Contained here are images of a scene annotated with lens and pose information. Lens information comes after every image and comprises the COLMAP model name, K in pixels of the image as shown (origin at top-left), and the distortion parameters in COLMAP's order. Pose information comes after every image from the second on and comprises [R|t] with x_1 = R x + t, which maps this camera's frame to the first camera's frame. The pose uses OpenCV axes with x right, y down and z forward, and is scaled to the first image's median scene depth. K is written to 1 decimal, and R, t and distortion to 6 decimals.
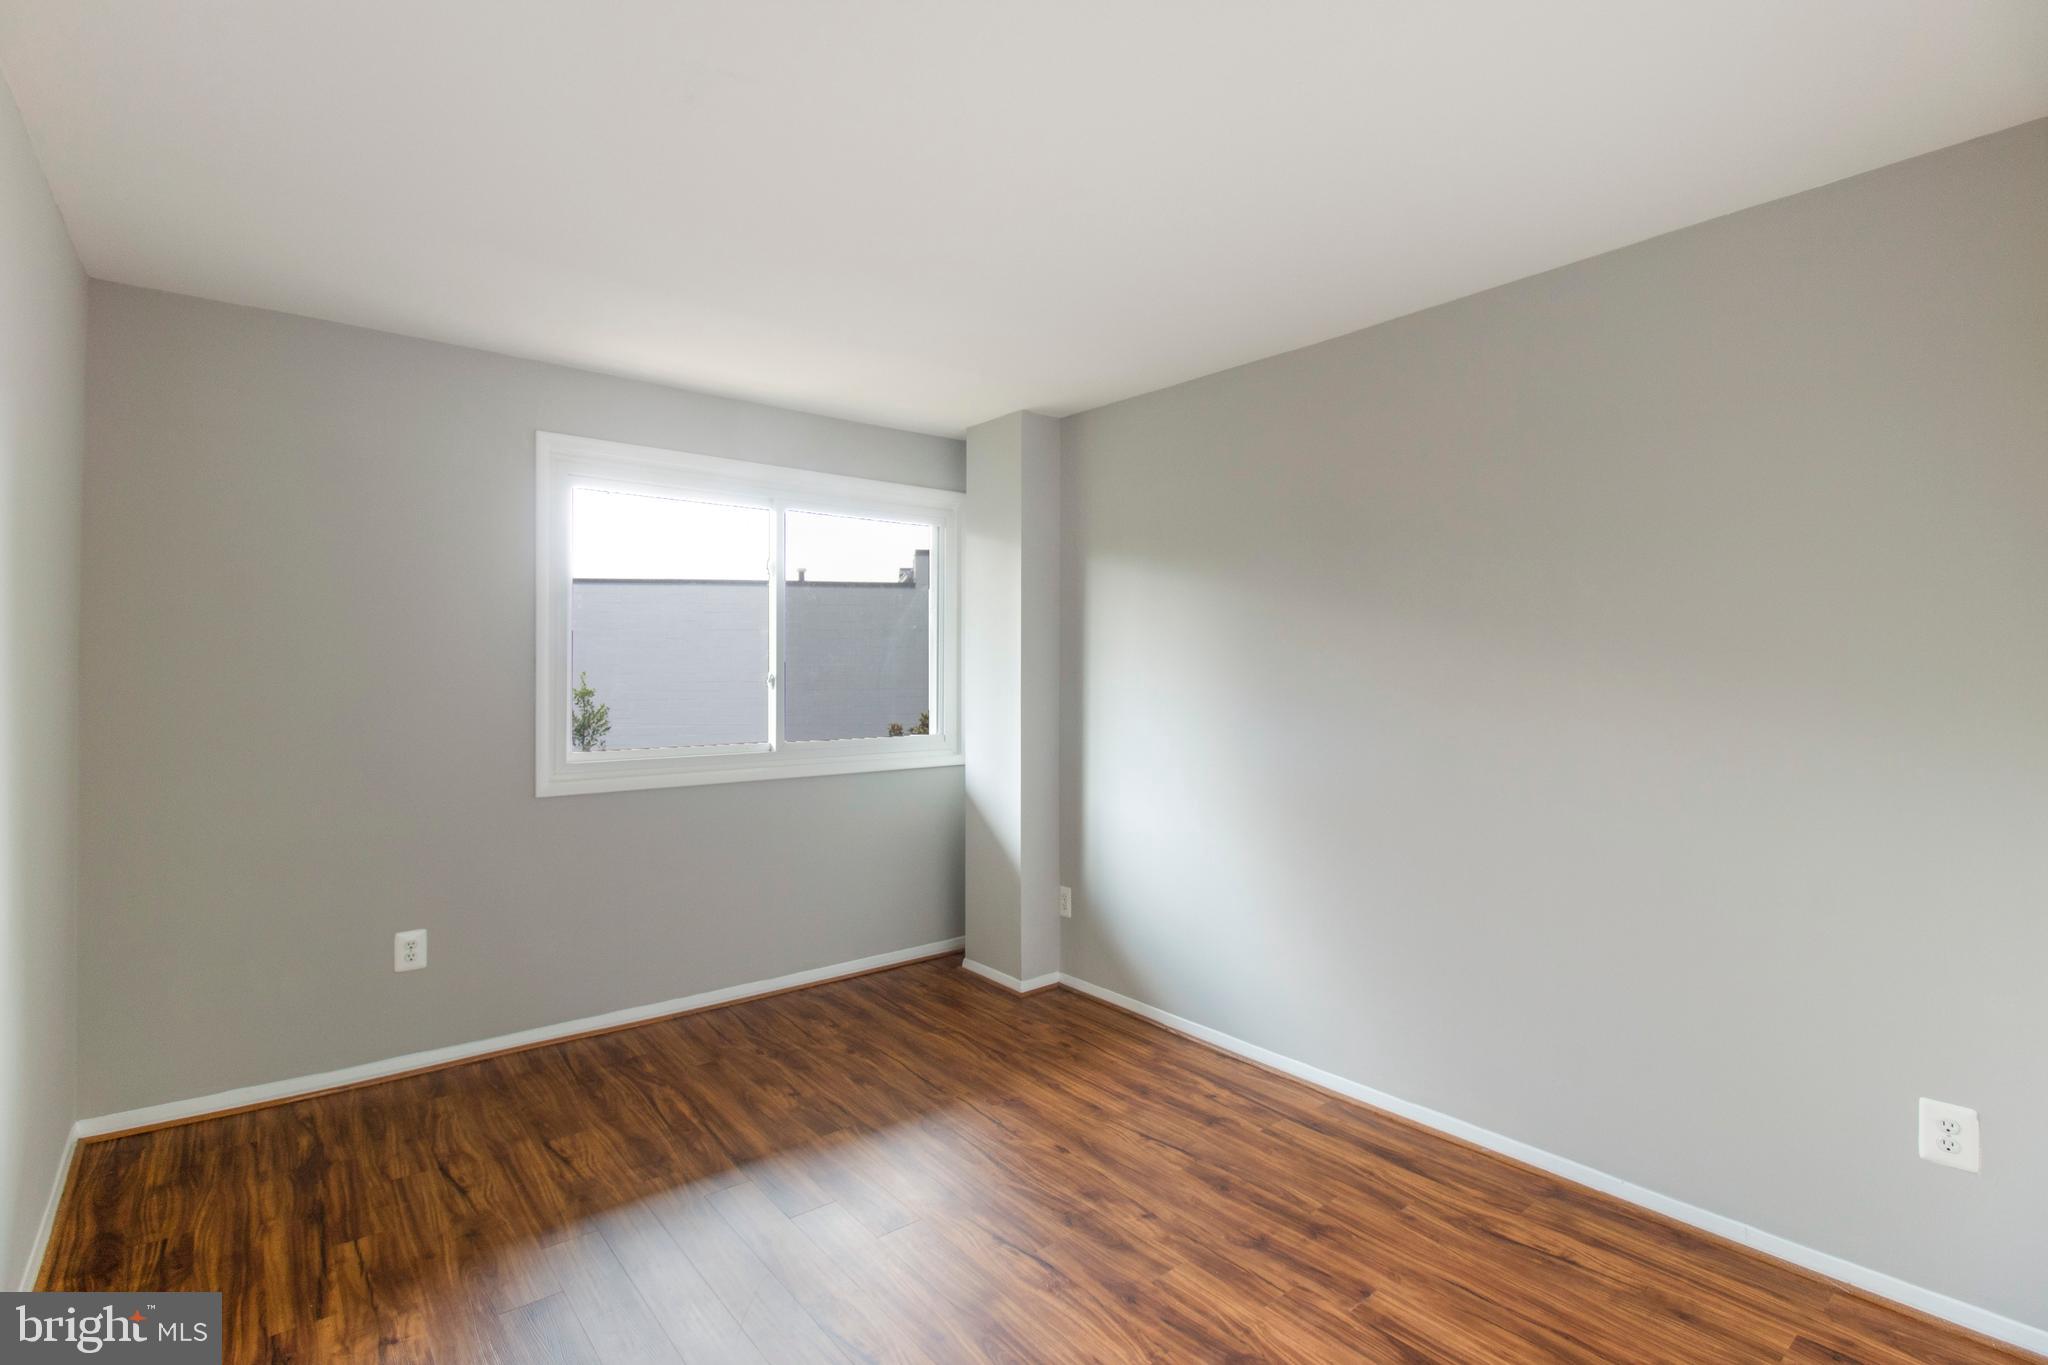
lens RADIAL K [[957.6, 0, 1026.3], [0, 957.6, 667.5], [0, 0, 1]] dist [0.014691, -0.014623]
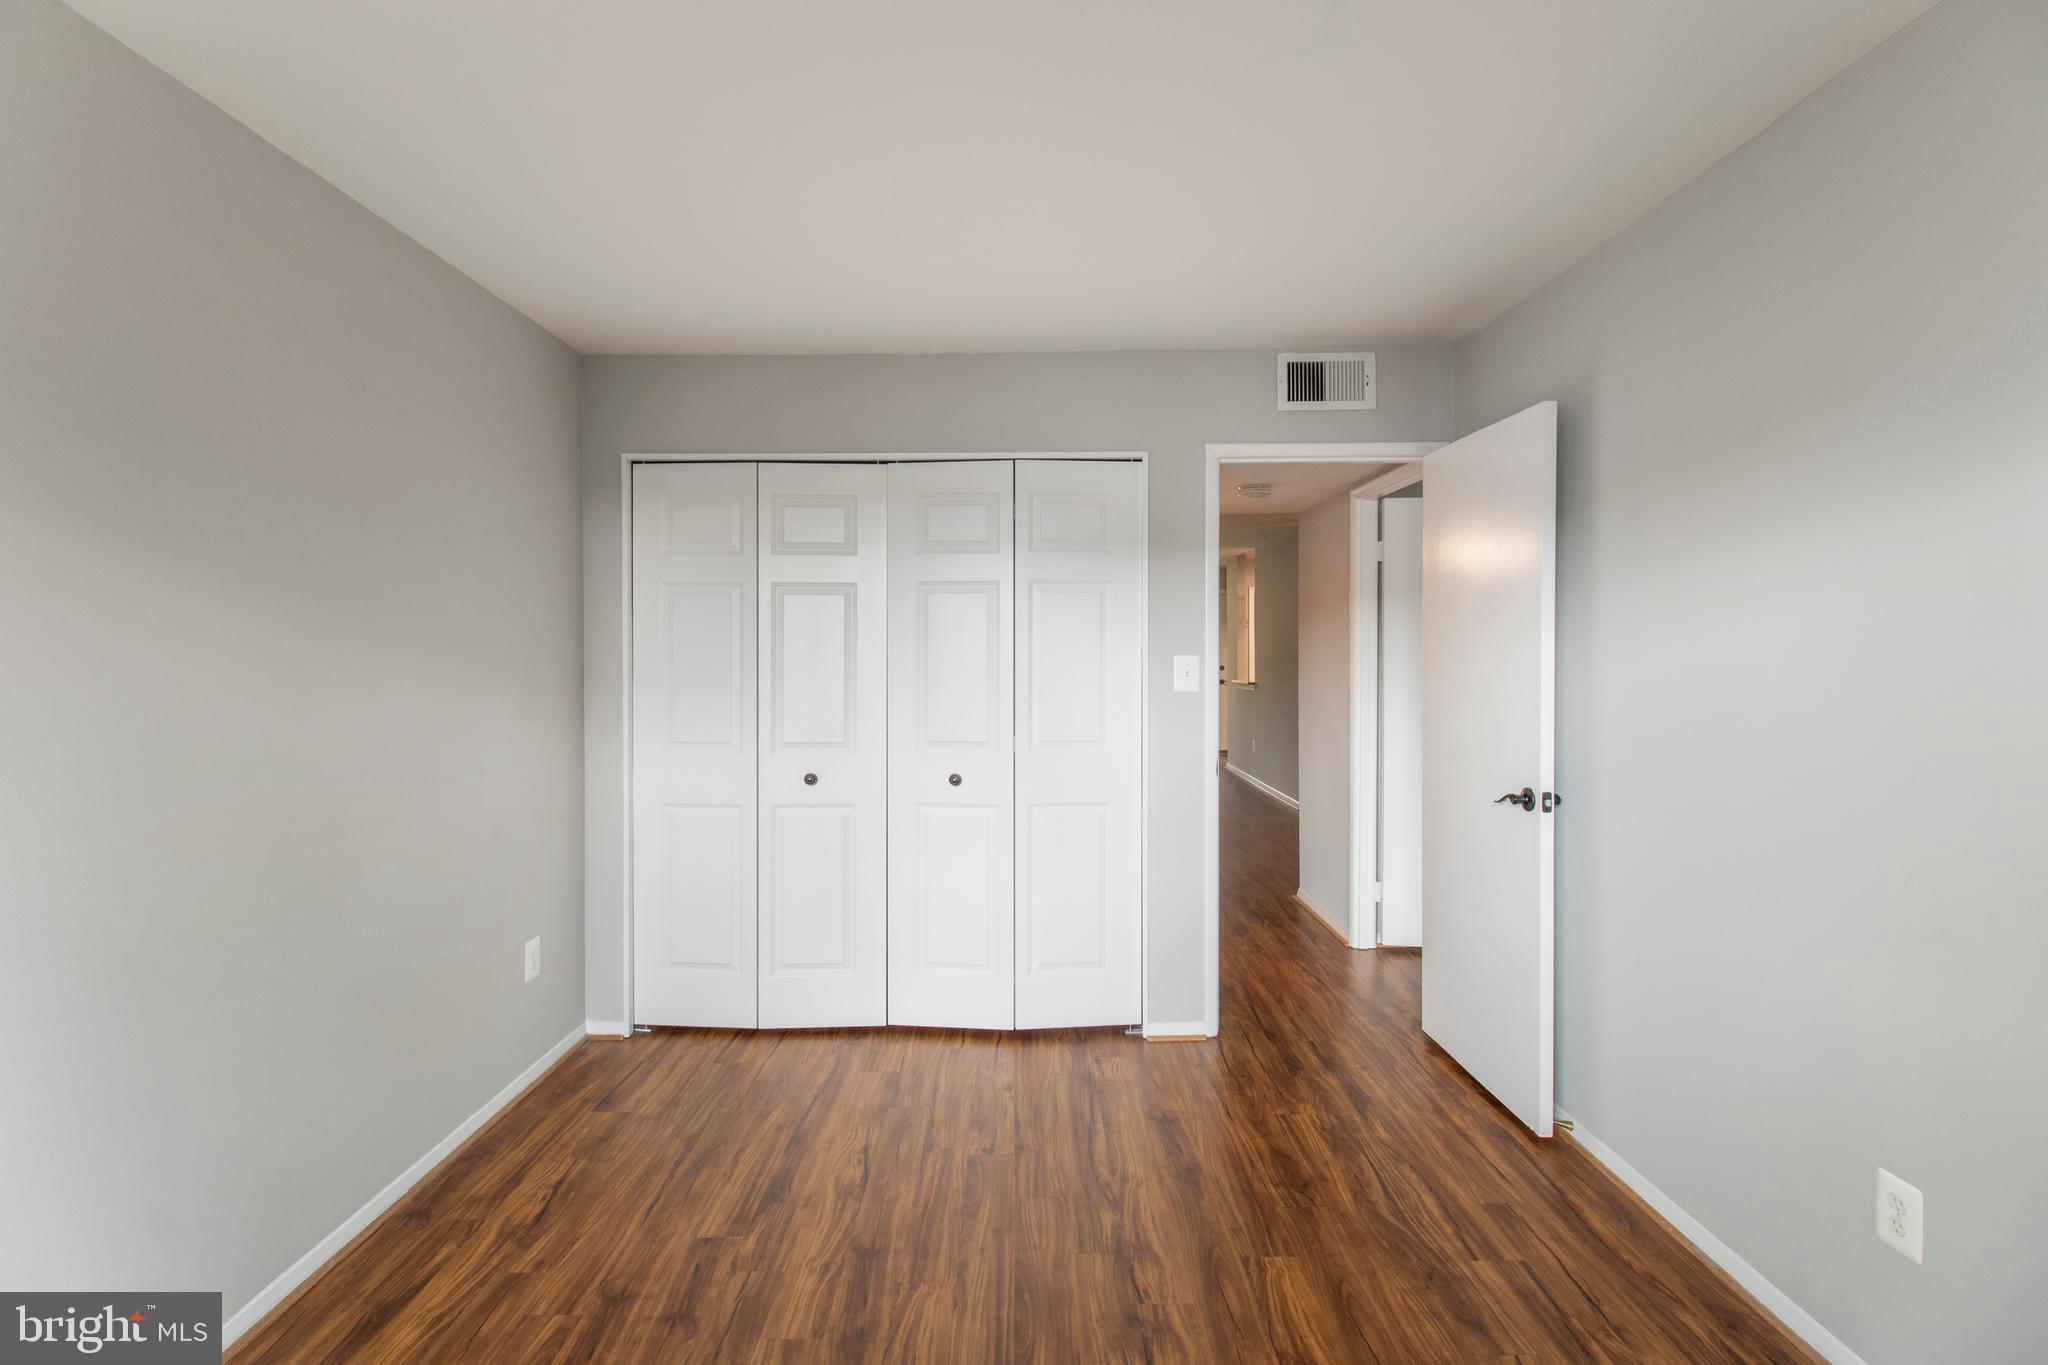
lens RADIAL K [[957.6, 0, 1012.0], [0, 957.6, 650.7], [0, 0, 1]] dist [0.014691, -0.014623]
pose [[-0.763199, -0.001333, 0.646162, -0.515306], [-0.006187, 0.999967, -0.005245, -0.006654], [-0.646134, -0.008000, -0.763182, 1.370859]]
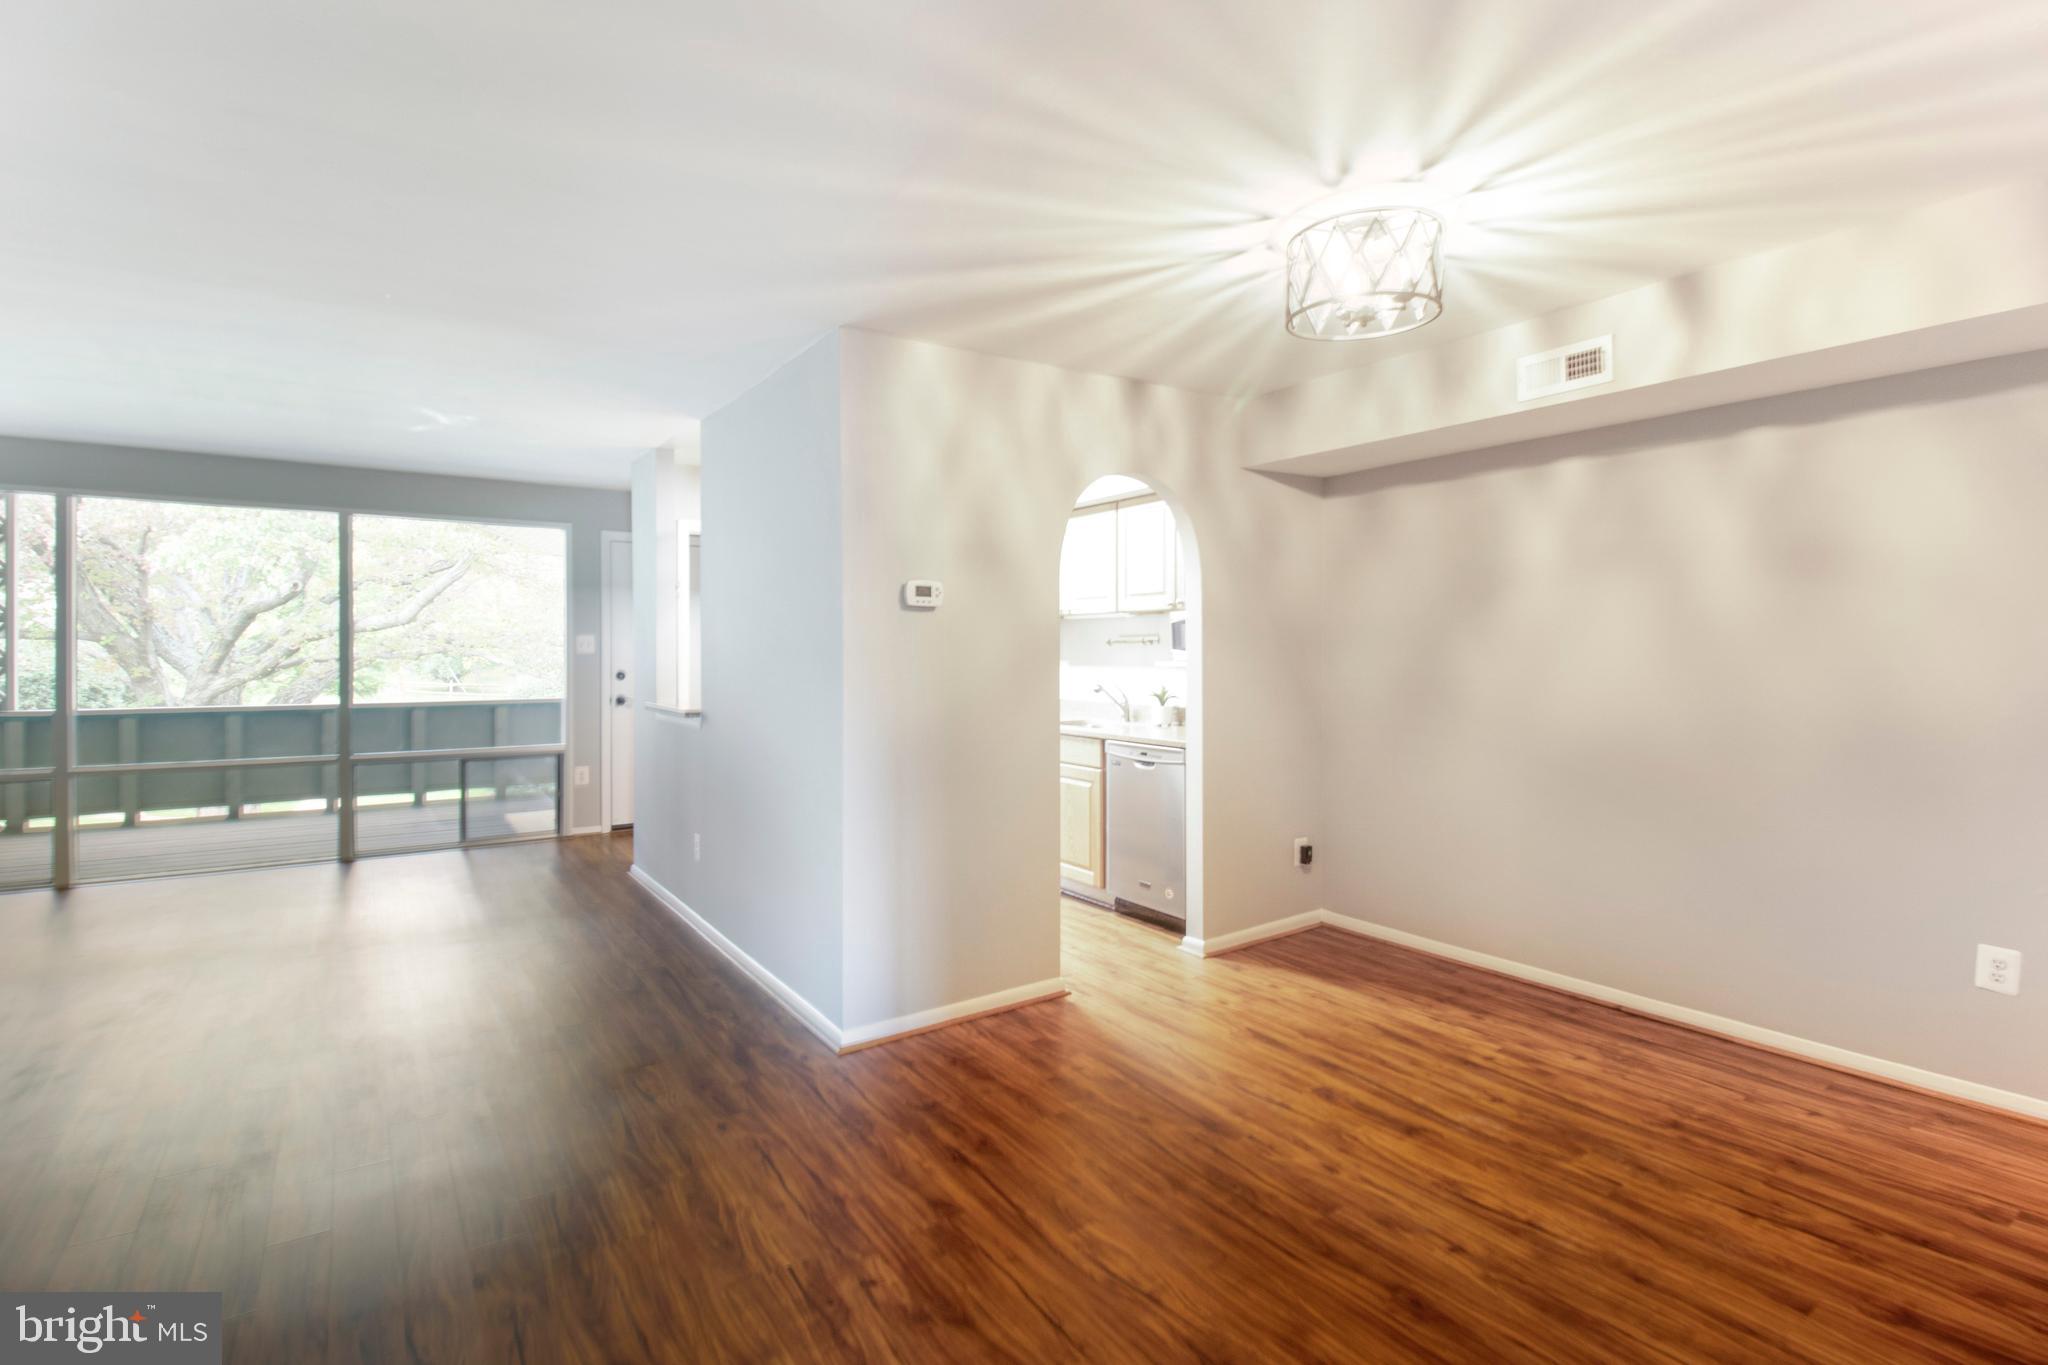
lens RADIAL K [[977.3, 0, 1028.1], [0, 977.3, 660.8], [0, 0, 1]] dist [0.005622, -0.009034]
pose [[-0.996100, -0.008274, 0.087845, 2.538100], [-0.007659, 0.999944, 0.007333, -0.055159], [-0.087900, 0.006632, -0.996107, -2.928636]]
